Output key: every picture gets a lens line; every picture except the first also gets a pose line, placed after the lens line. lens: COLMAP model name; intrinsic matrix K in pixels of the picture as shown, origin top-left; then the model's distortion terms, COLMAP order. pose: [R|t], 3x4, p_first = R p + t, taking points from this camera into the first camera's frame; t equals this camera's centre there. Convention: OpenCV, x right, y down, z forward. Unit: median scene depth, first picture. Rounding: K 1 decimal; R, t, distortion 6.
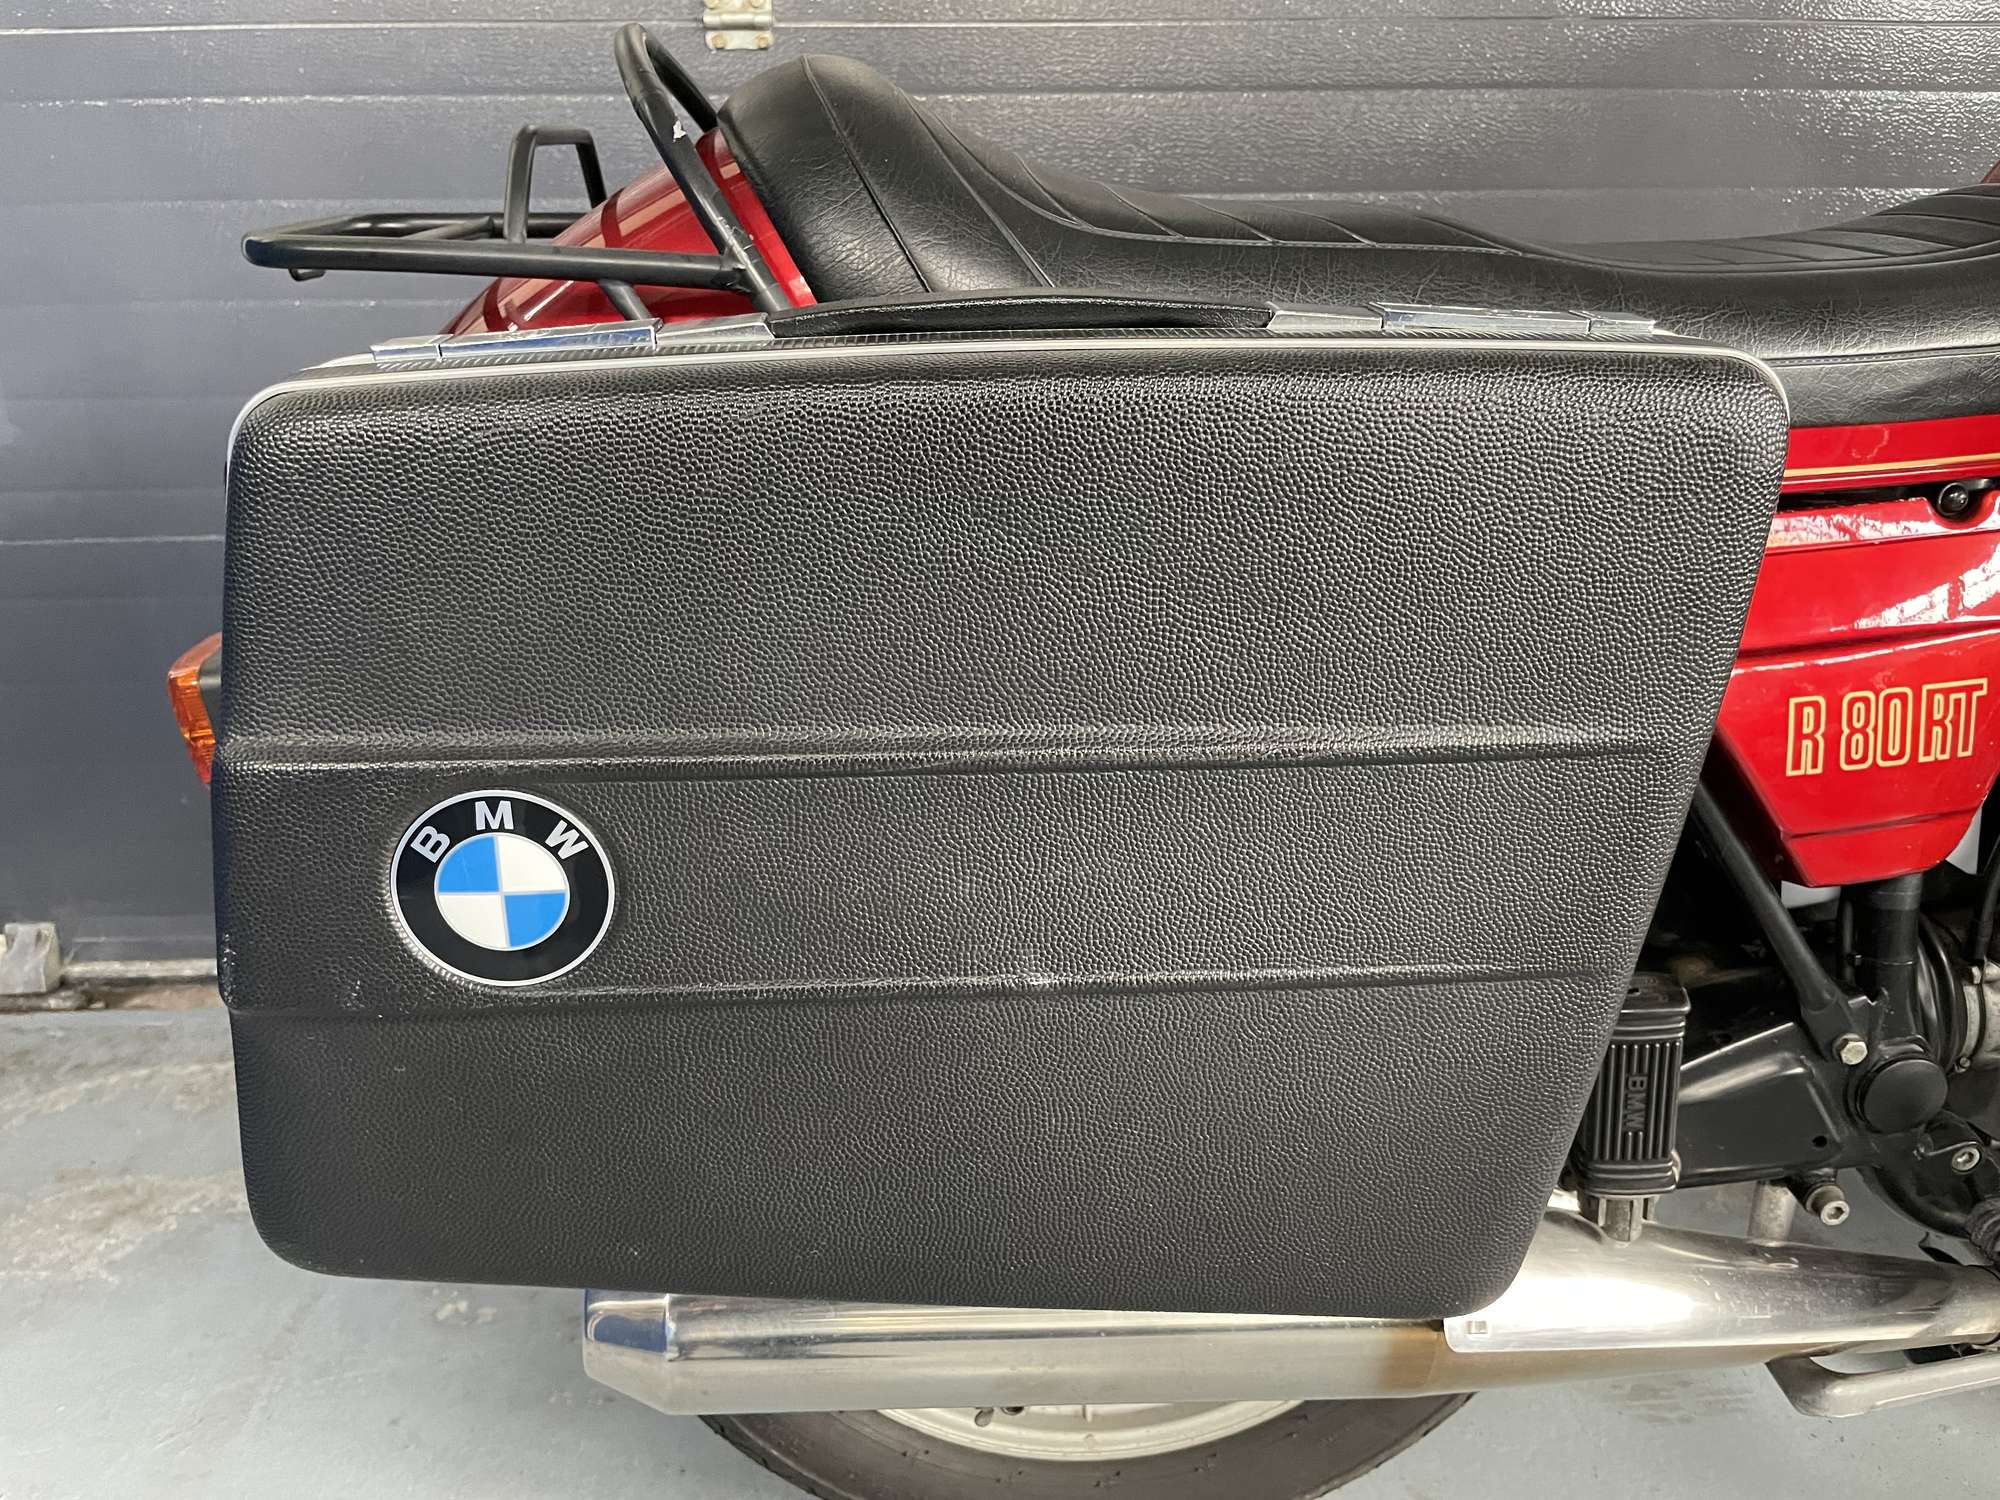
lens RADIAL K [[1570.9, 0, 1000.0], [0, 1570.9, 750.0], [0, 0, 1]] dist [0.001235, -0.008479]
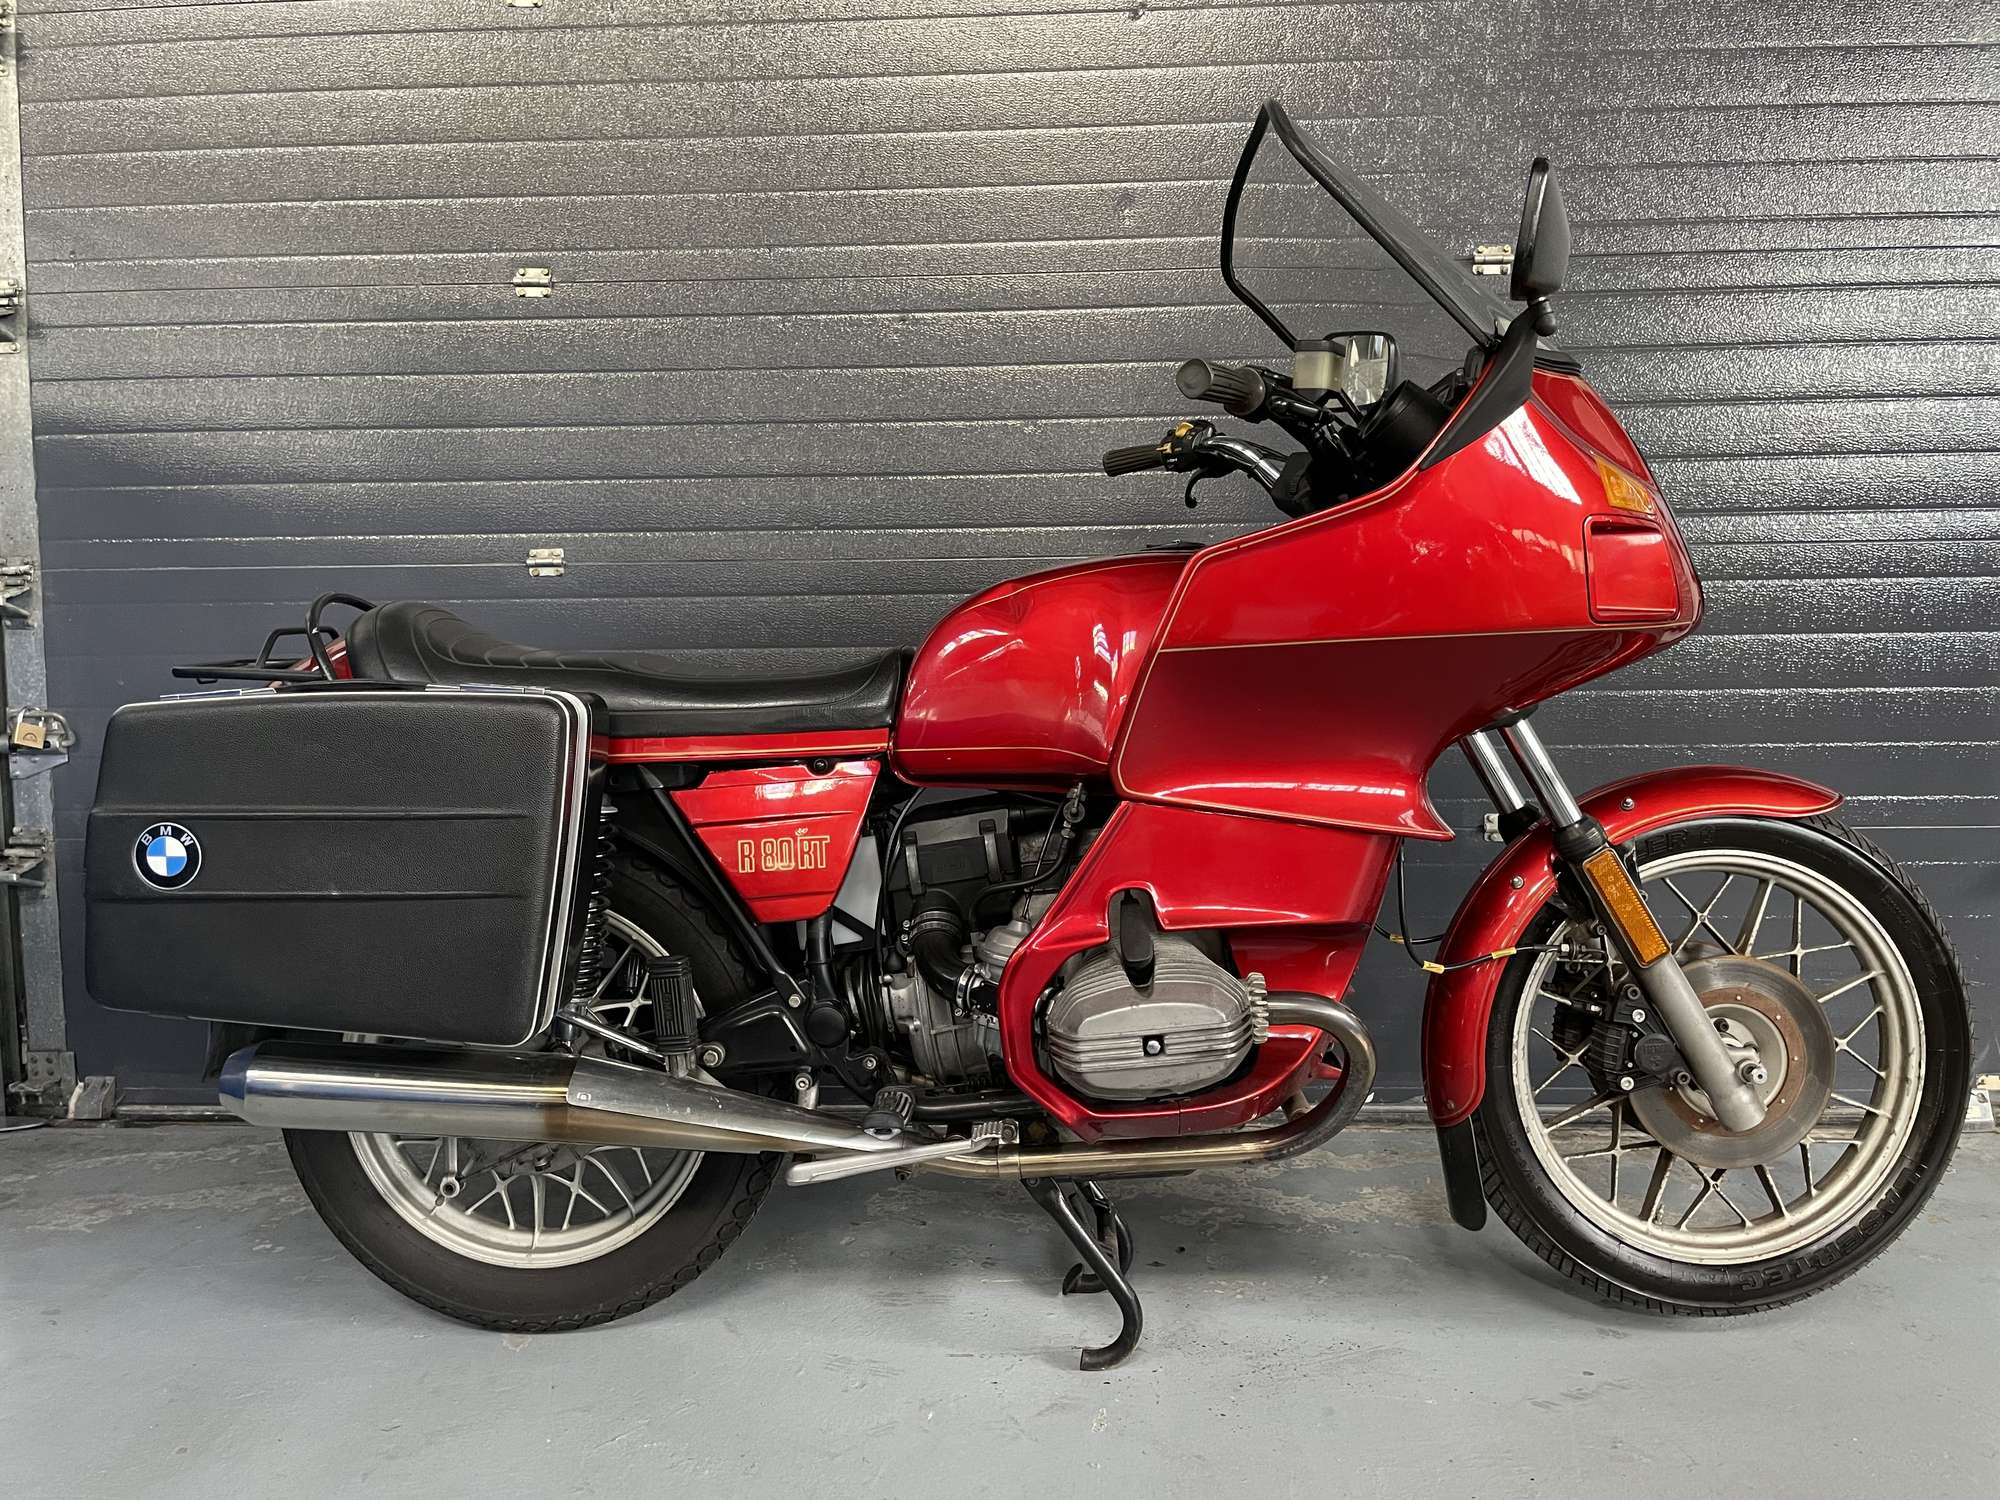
lens RADIAL K [[1520.8, 0, 1011.1], [0, 1520.8, 723.3], [0, 0, 1]] dist [0.058293, -0.084056]
pose [[0.995355, -0.002317, -0.096246, 1.362443], [-0.025263, 0.958391, -0.284338, 0.541541], [0.092900, 0.285449, 0.953881, -1.531644]]
